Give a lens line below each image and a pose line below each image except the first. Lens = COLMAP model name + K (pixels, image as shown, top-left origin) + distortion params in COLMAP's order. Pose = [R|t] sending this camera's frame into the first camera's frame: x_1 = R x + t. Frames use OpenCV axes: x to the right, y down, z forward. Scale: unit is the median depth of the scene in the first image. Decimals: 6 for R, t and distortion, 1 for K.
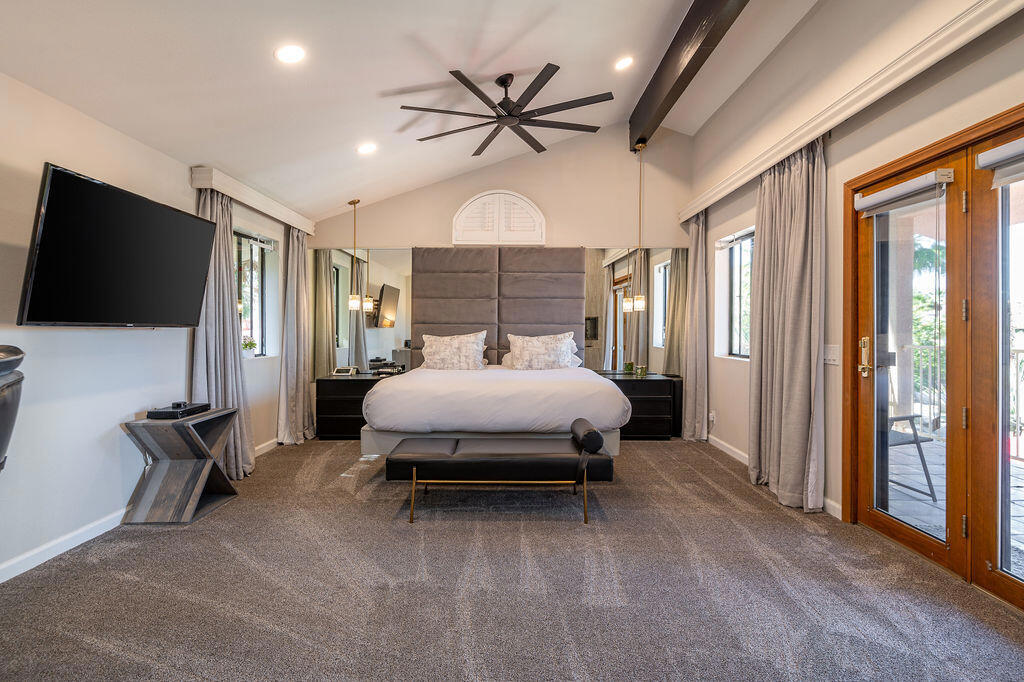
lens RADIAL K [[482.3, 0, 511.4], [0, 482.3, 331.2], [0, 0, 1]] dist [-0.003450, -0.000286]
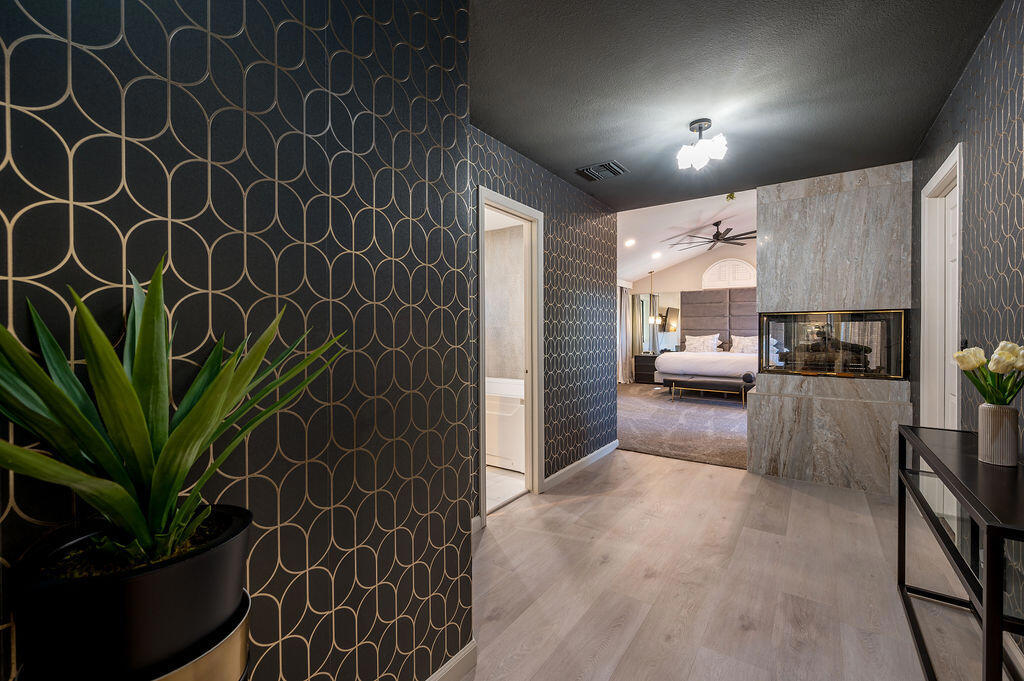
lens RADIAL K [[423.6, 0, 509.5], [0, 423.6, 333.0], [0, 0, 1]] dist [-0.000986, -0.000015]
pose [[0.802707, -0.004718, -0.596355, 0.271584], [0.001890, 0.999984, -0.005368, 0.003768], [0.596370, 0.003182, 0.802703, -0.831715]]
